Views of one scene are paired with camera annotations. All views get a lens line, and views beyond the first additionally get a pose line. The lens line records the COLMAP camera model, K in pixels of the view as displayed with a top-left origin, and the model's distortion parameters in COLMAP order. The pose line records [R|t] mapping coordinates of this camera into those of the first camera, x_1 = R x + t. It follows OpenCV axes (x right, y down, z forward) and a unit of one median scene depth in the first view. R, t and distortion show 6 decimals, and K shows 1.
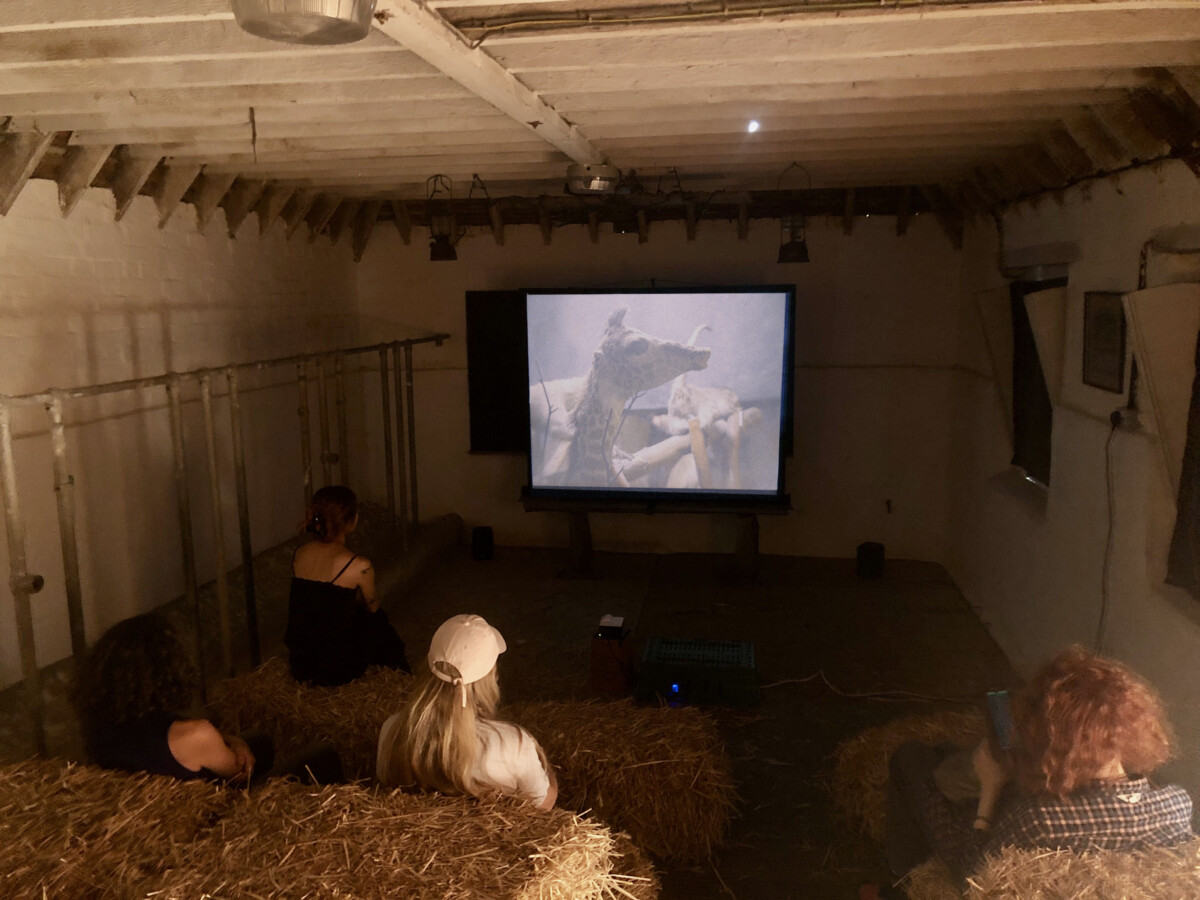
lens RADIAL K [[986.3, 0, 588.3], [0, 986.3, 450.4], [0, 0, 1]] dist [0.023801, -0.017784]
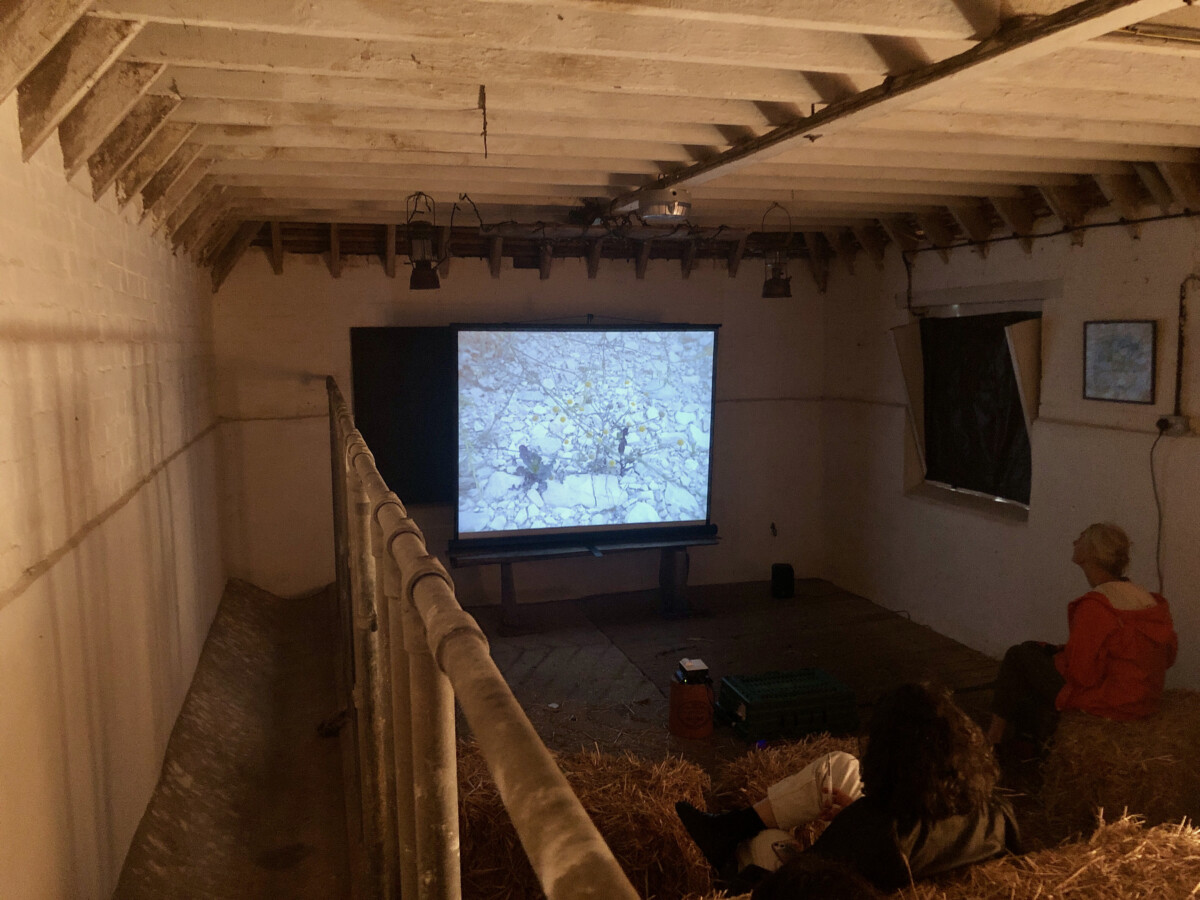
lens RADIAL K [[986.3, 0, 593.2], [0, 986.3, 453.4], [0, 0, 1]] dist [0.023801, -0.017784]
pose [[0.904044, -0.049549, 0.424559, -0.396406], [0.070983, 0.996870, -0.034808, -0.003450], [-0.421505, 0.061605, 0.904731, 0.141468]]
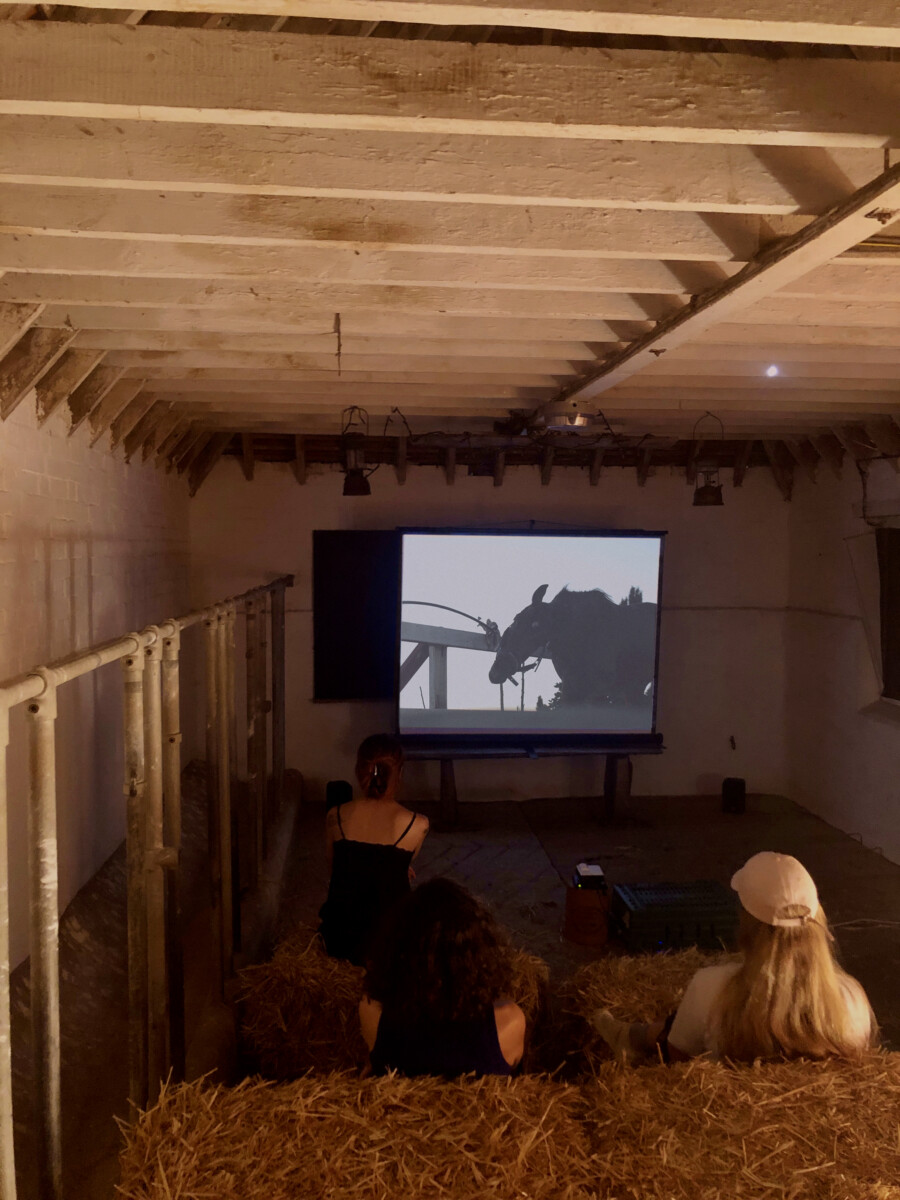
lens RADIAL K [[986.3, 0, 459.7], [0, 986.3, 598.3], [0, 0, 1]] dist [0.023801, -0.017784]
pose [[0.966394, 0.000809, 0.257064, -0.295861], [0.026852, 0.994207, -0.104078, 0.007623], [-0.255659, 0.107483, 0.960773, 0.074573]]
